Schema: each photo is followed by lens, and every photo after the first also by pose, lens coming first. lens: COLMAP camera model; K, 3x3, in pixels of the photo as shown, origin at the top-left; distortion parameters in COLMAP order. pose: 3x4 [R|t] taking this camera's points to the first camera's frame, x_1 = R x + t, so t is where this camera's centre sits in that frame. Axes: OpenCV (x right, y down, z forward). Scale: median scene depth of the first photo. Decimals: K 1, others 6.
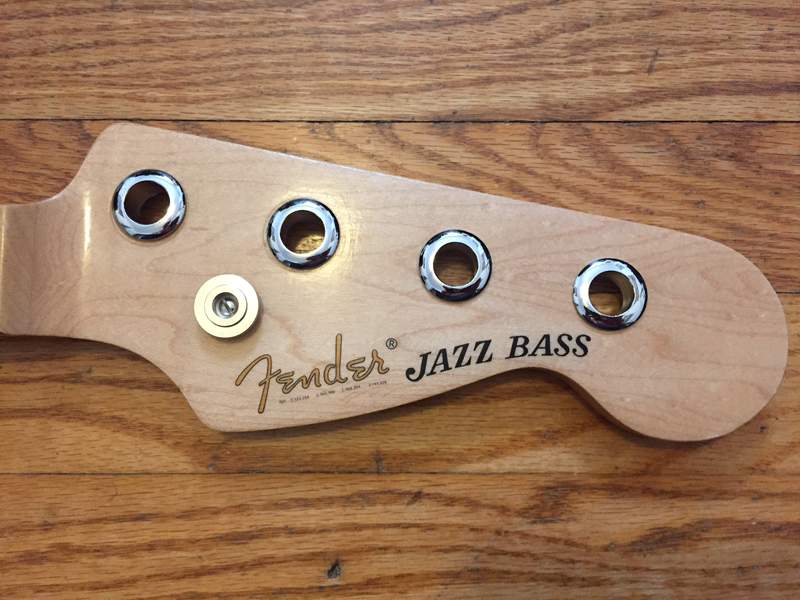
lens RADIAL K [[668.9, 0, 399.8], [0, 668.9, 299.4], [0, 0, 1]] dist [0.030772, -0.036198]
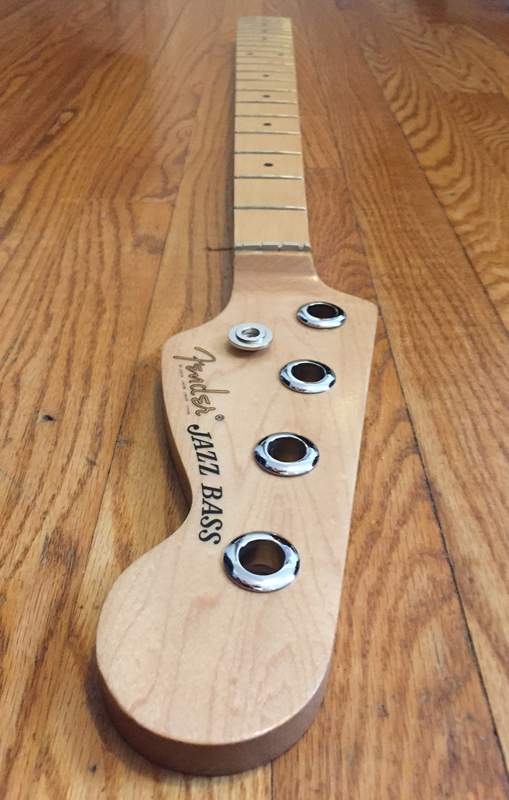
lens RADIAL K [[712.7, 0, 252.9], [0, 712.7, 400.1], [0, 0, 1]] dist [0.002877, -0.014309]
pose [[-0.006550, 0.592412, -0.805609, 0.968428], [-0.994522, 0.080186, 0.067051, -0.079804], [0.104320, 0.801635, 0.588642, 0.206716]]
